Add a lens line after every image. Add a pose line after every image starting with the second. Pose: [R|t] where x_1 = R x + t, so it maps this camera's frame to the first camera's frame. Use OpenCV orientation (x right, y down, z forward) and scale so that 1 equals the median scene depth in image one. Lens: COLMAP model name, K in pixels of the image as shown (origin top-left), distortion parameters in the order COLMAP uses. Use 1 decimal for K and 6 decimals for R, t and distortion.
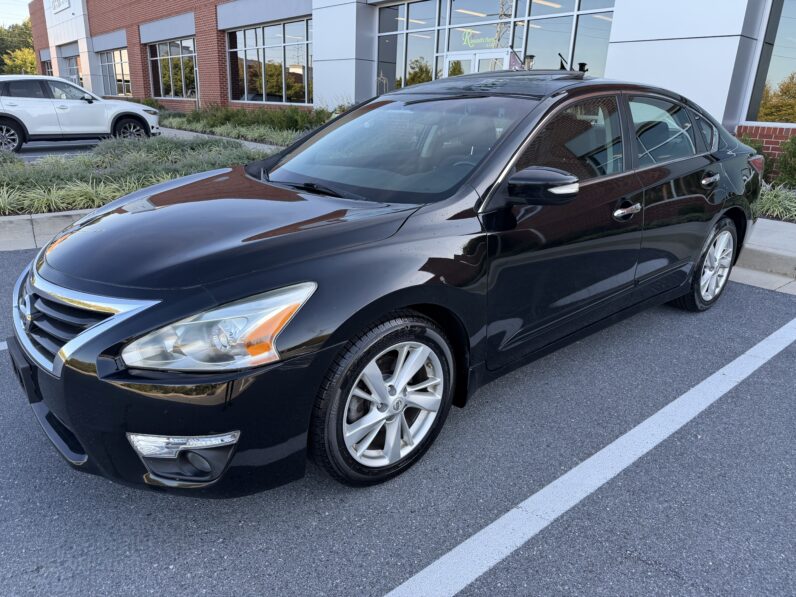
lens RADIAL K [[565.6, 0, 385.7], [0, 565.6, 296.1], [0, 0, 1]] dist [0.011810, -0.022571]
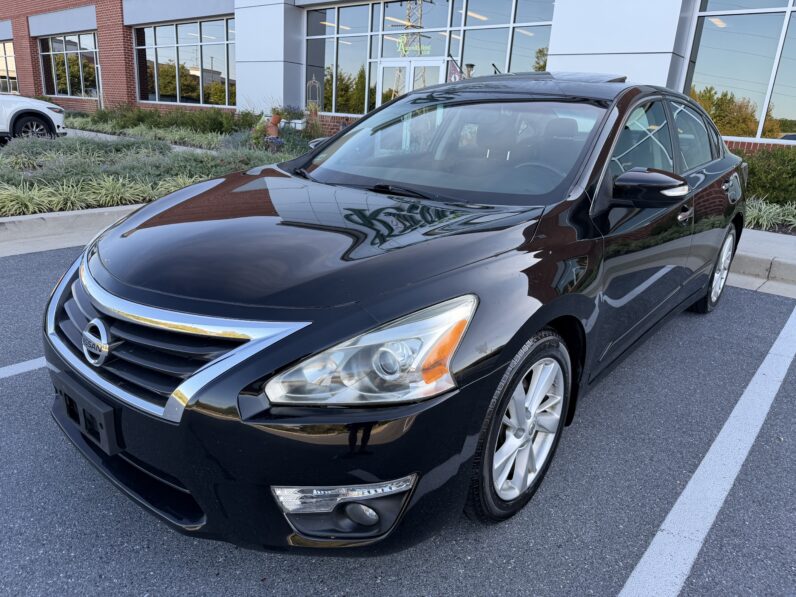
lens RADIAL K [[565.6, 0, 380.4], [0, 565.6, 295.5], [0, 0, 1]] dist [0.011810, -0.022571]
pose [[0.986474, -0.024132, 0.162130, -0.230588], [0.026386, 0.999583, -0.011762, -0.009946], [-0.161779, 0.015881, 0.986699, 0.091910]]
